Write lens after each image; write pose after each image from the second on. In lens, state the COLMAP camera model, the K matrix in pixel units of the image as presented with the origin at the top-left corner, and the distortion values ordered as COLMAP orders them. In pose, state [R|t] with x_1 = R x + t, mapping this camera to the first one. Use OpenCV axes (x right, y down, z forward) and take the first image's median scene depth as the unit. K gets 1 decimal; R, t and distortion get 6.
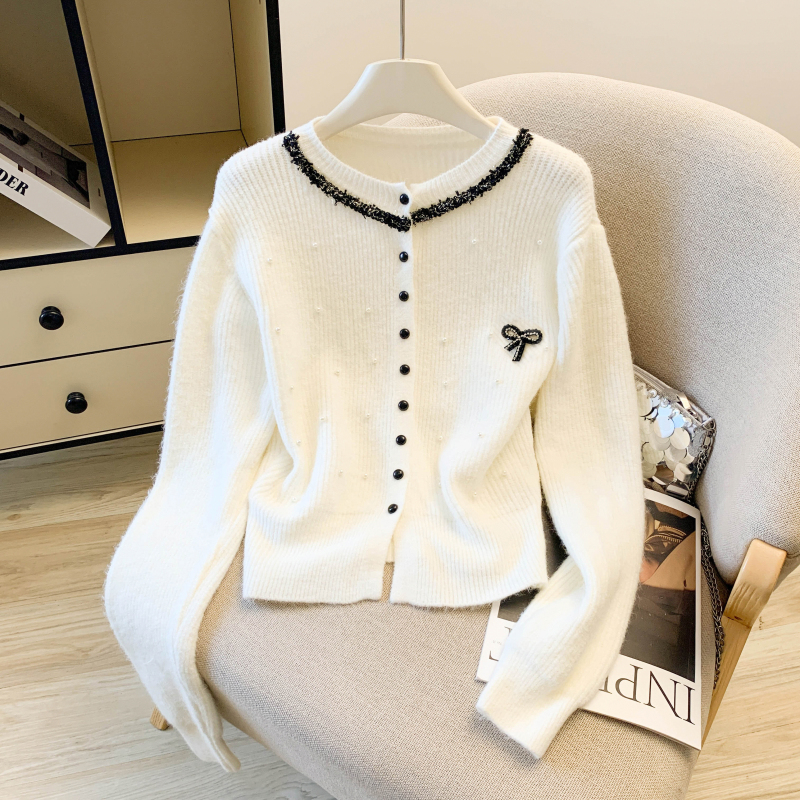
lens RADIAL K [[858.7, 0, 400.0], [0, 858.7, 400.0], [0, 0, 1]] dist [0.064182, -0.259347]
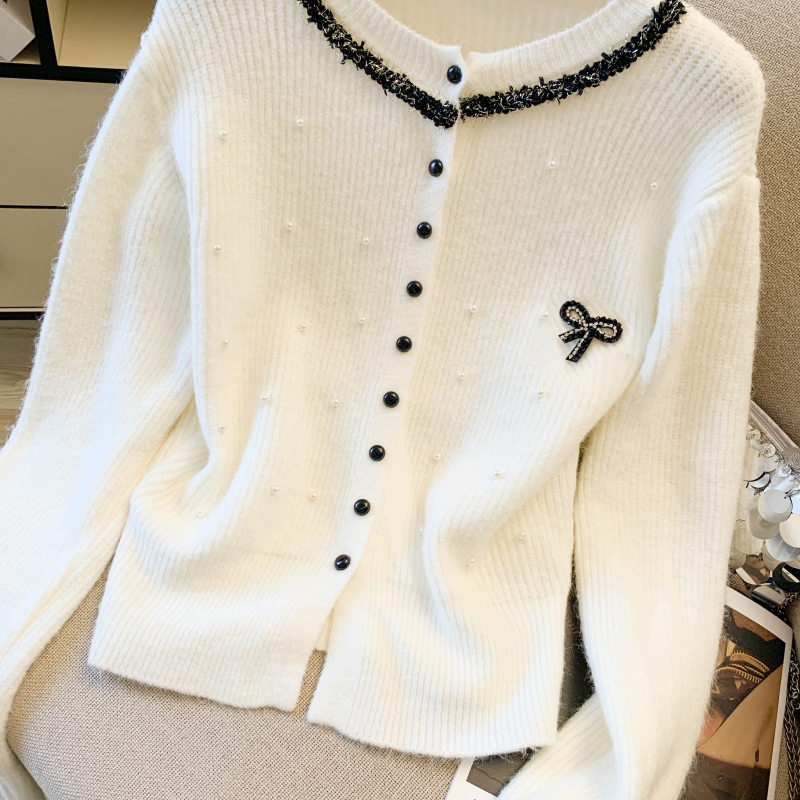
lens RADIAL K [[858.7, 0, 400.0], [0, 858.7, 400.0], [0, 0, 1]] dist [0.064182, -0.259347]
pose [[0.982277, 0.187433, -0.000828, 0.011200], [-0.185326, 0.971875, 0.145305, -0.089923], [0.028040, -0.142576, 0.989387, 0.357809]]
